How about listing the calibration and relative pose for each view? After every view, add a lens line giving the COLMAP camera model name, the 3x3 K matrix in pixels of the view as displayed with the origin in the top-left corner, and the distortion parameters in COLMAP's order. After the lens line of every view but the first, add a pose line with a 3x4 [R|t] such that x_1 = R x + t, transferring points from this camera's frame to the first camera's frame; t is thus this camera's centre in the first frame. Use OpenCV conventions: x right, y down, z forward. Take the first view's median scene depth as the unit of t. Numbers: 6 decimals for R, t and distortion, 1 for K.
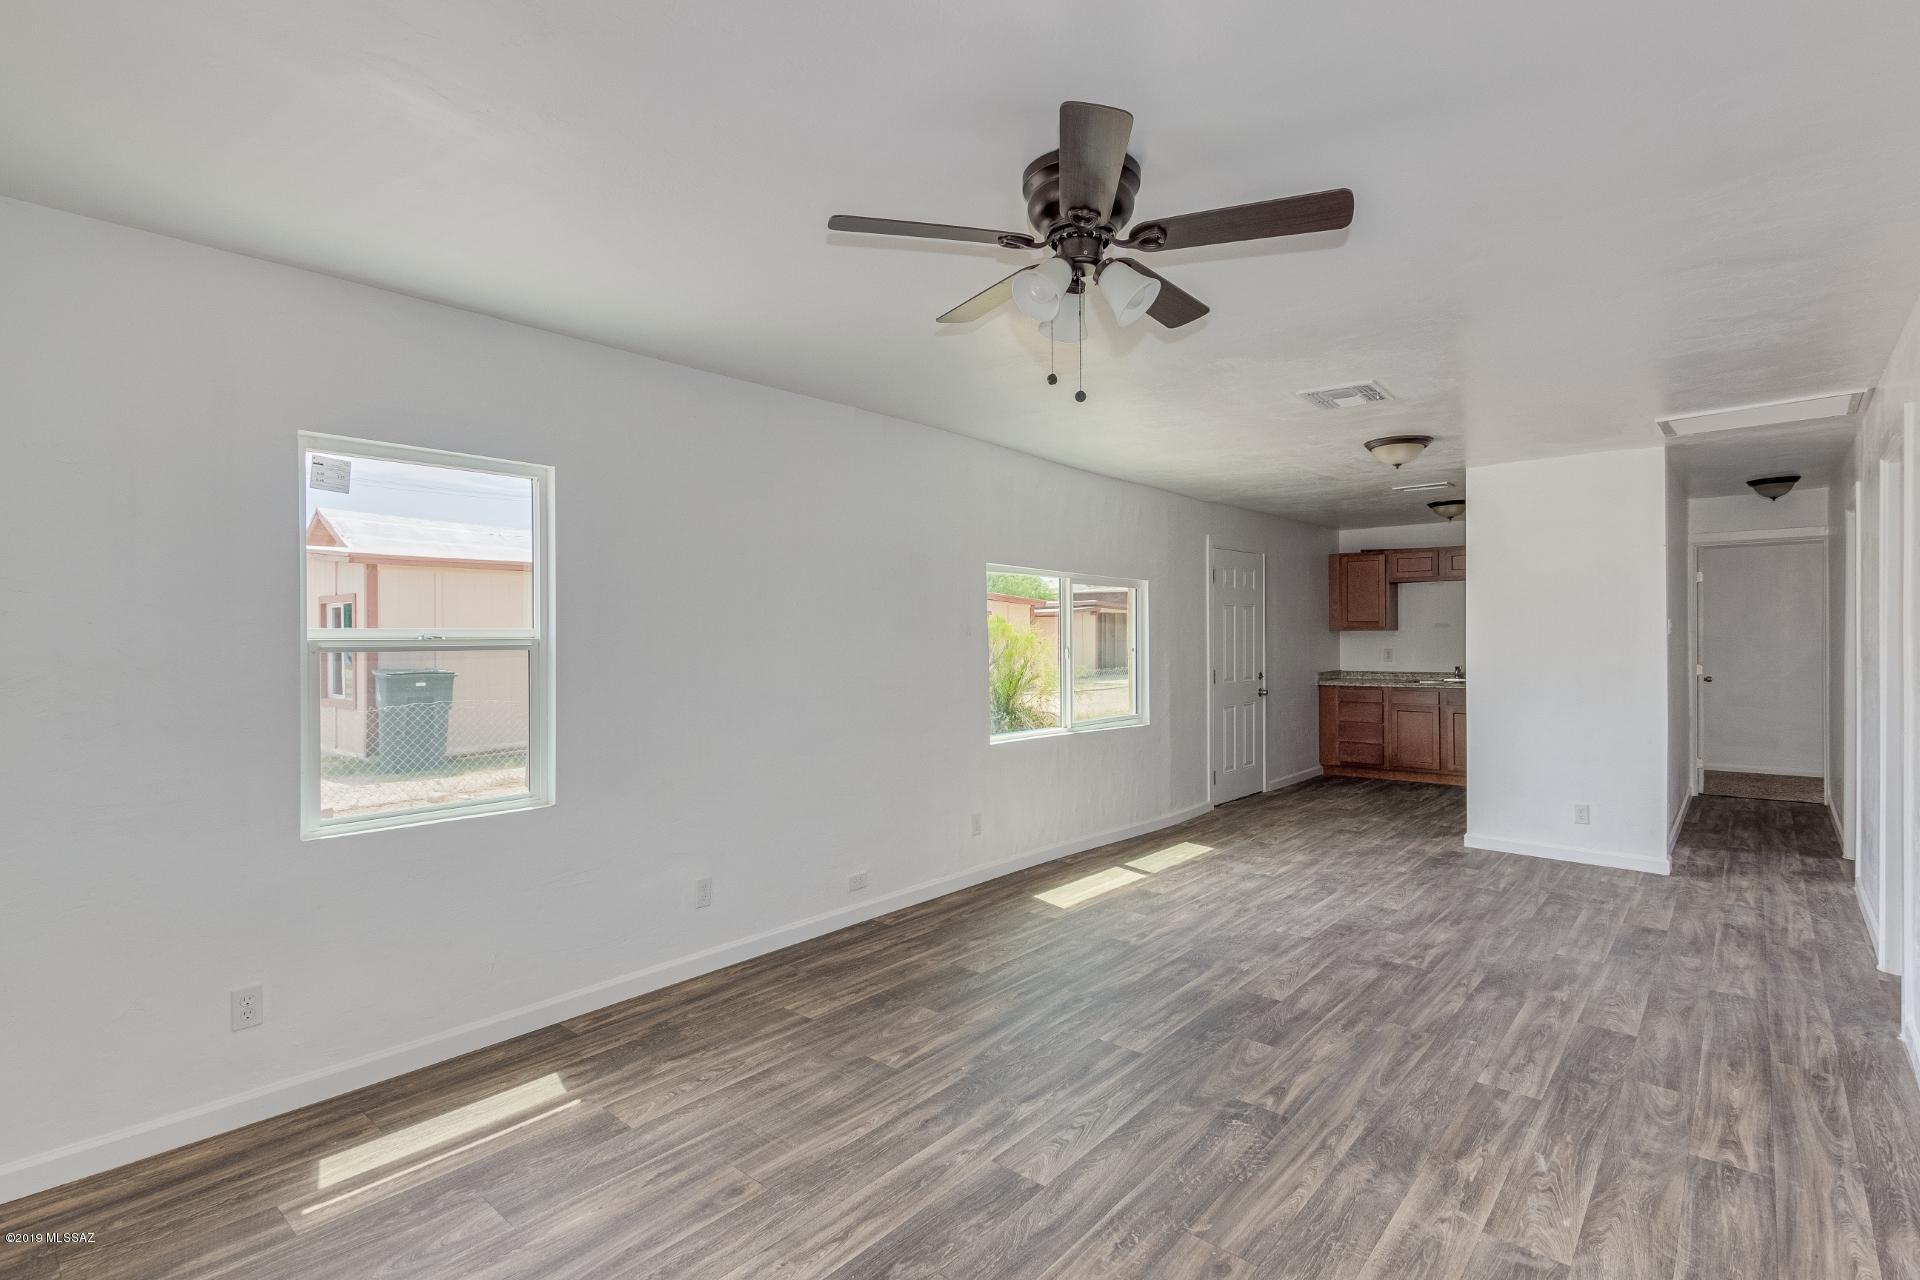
lens RADIAL K [[907.1, 0, 952.5], [0, 907.1, 655.8], [0, 0, 1]] dist [0.013735, -0.005195]
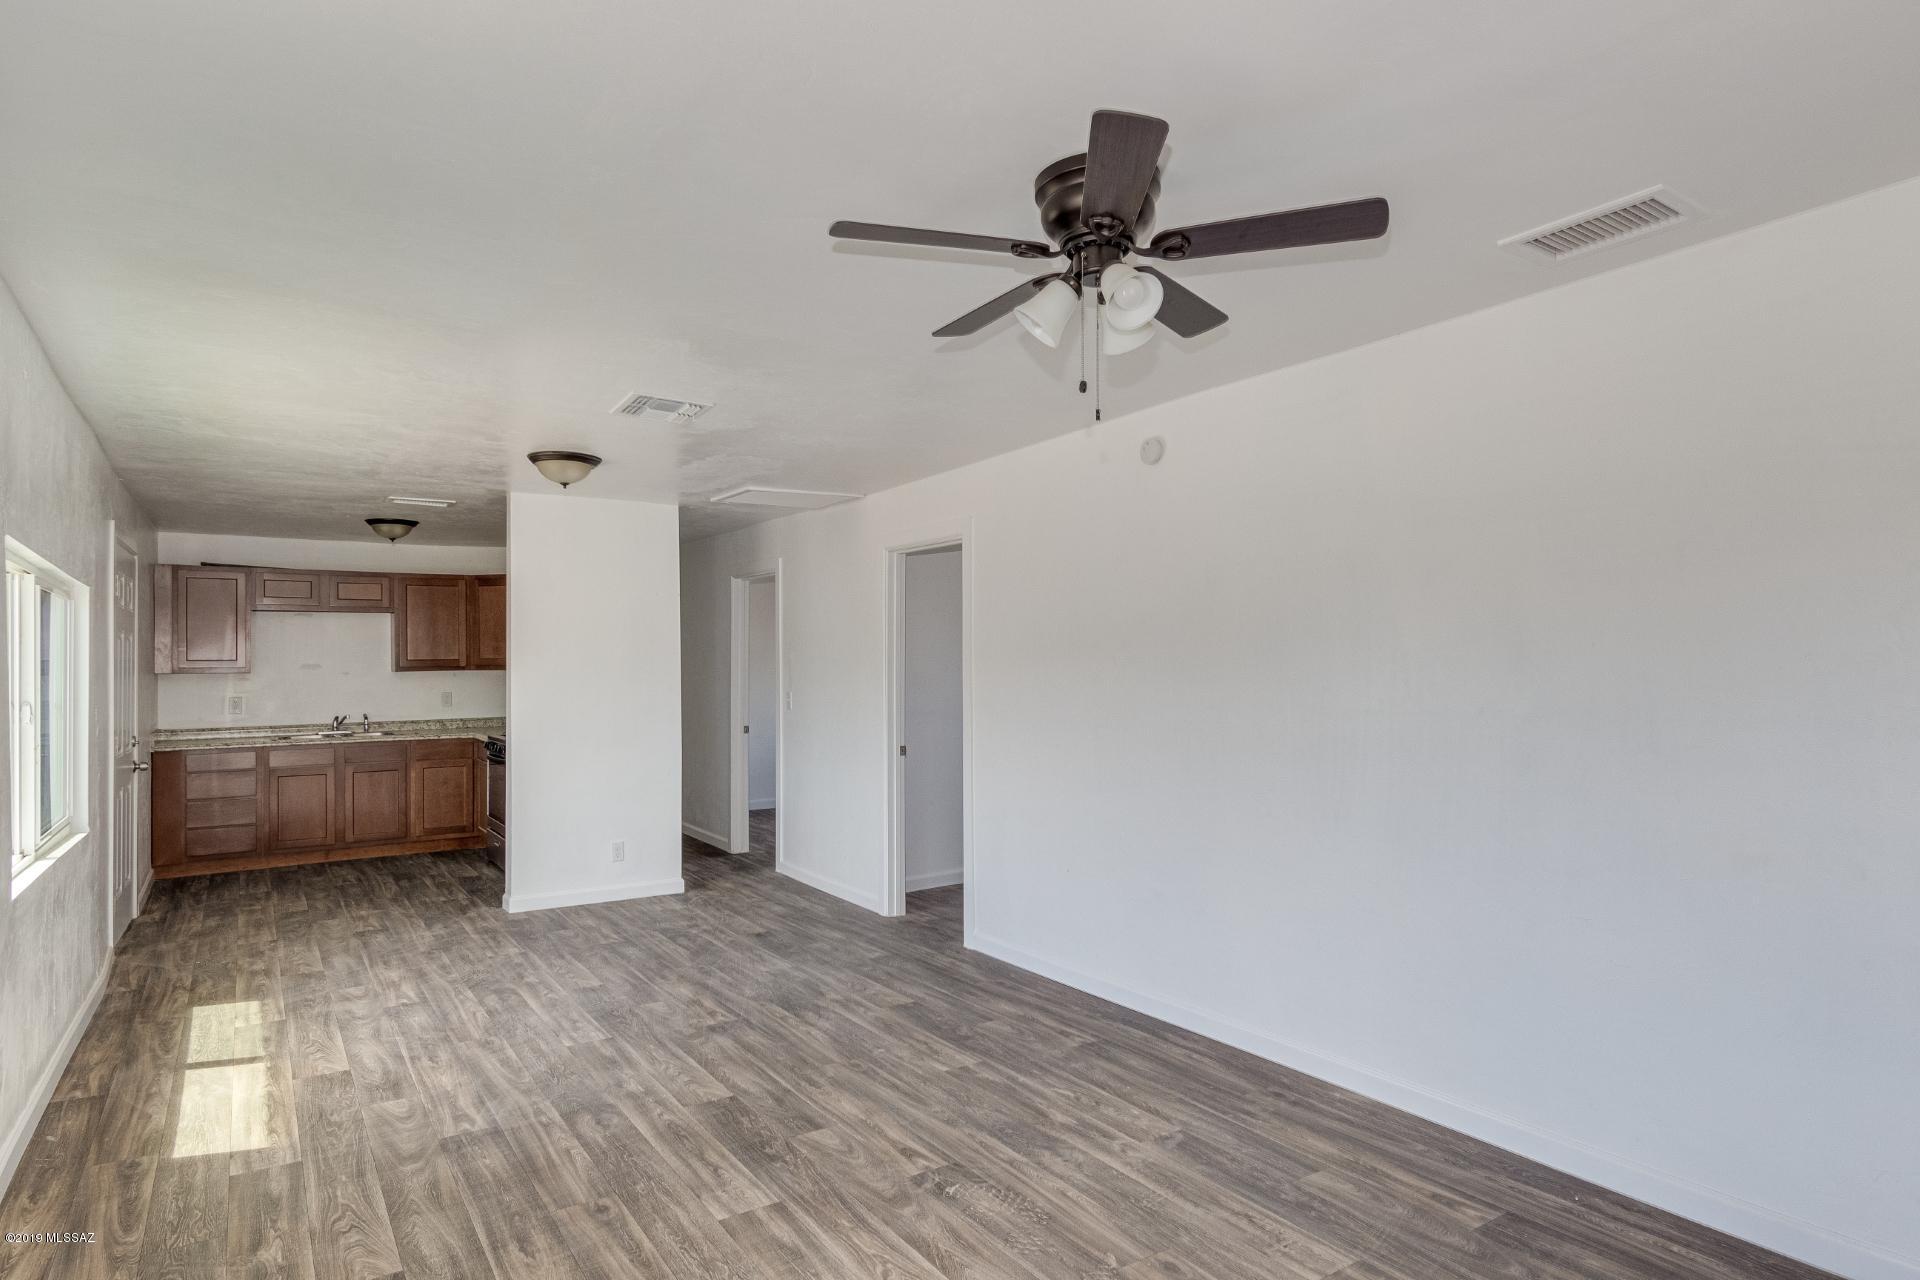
lens RADIAL K [[1059.3, 0, 944.4], [0, 1059.3, 660.8], [0, 0, 1]] dist [0.008462, 0.001435]
pose [[0.269586, 0.010045, 0.962924, -0.568748], [0.029063, 0.999405, -0.018563, -0.011151], [-0.962538, 0.032990, 0.269134, 0.522854]]
